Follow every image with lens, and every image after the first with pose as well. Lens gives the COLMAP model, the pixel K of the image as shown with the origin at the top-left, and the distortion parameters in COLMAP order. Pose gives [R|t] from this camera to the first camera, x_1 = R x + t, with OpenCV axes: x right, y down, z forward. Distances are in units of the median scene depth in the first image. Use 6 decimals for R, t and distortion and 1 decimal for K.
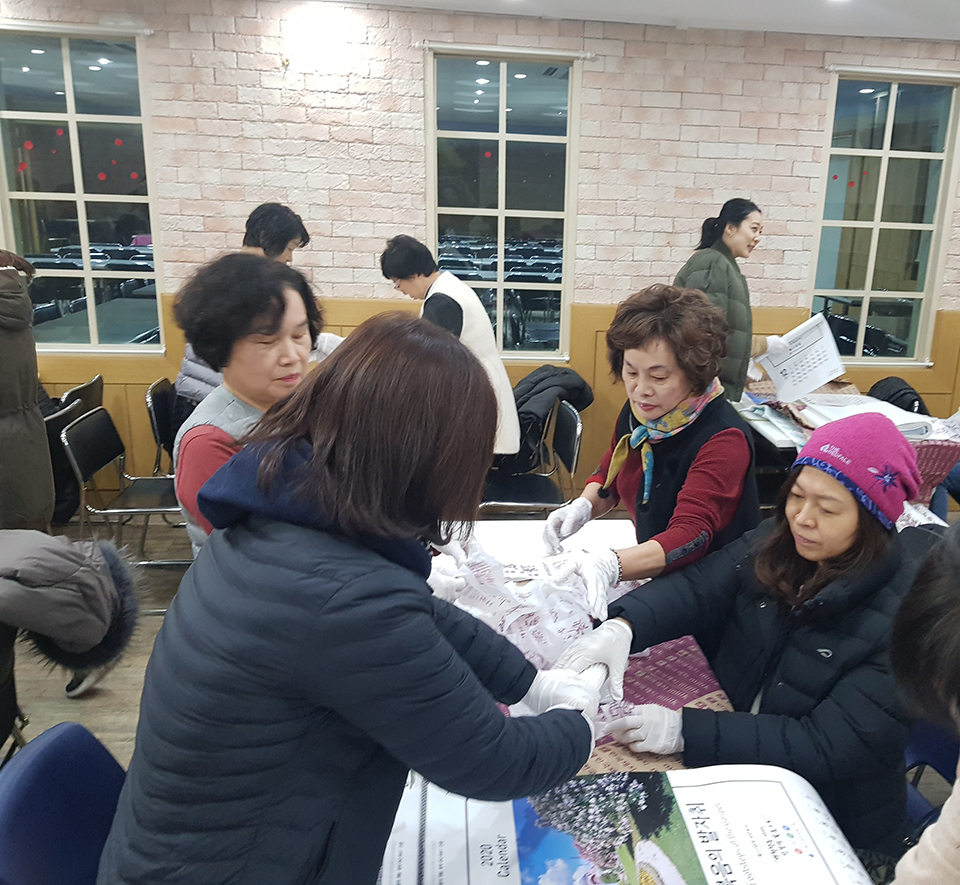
lens RADIAL K [[872.9, 0, 578.8], [0, 872.9, 442.6], [0, 0, 1]] dist [0.039054, -0.056108]
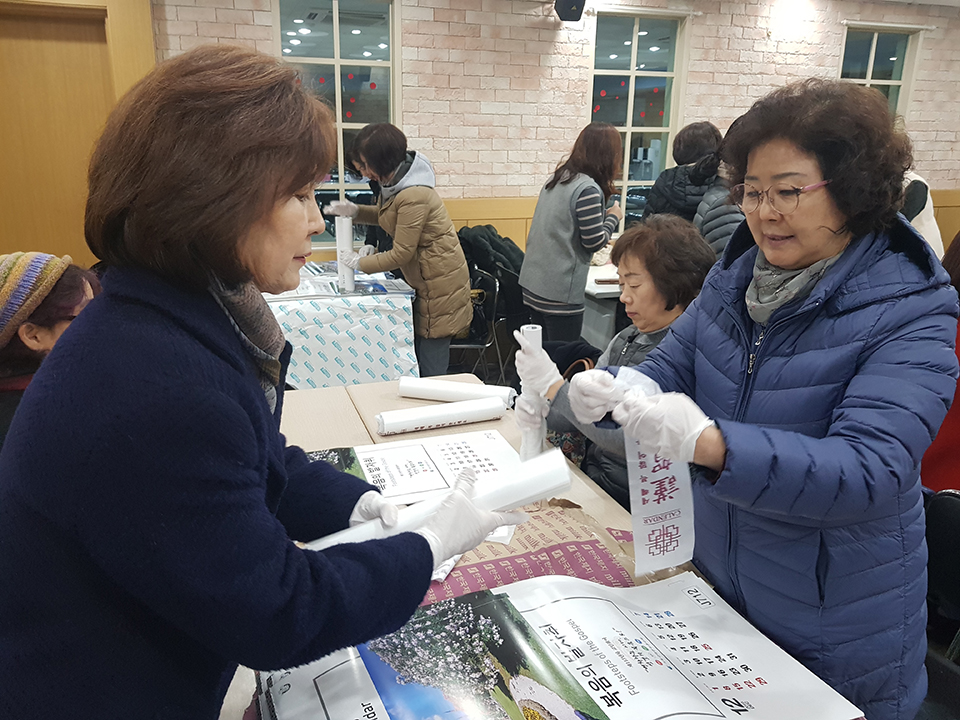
lens RADIAL K [[790.0, 0, 442.2], [0, 790.0, 347.6], [0, 0, 1]] dist [0.001428, -0.009109]
pose [[0.977075, -0.080689, 0.197013, -1.153200], [0.076149, 0.996629, 0.030522, 0.009690], [-0.198812, -0.014820, 0.979926, -0.194726]]
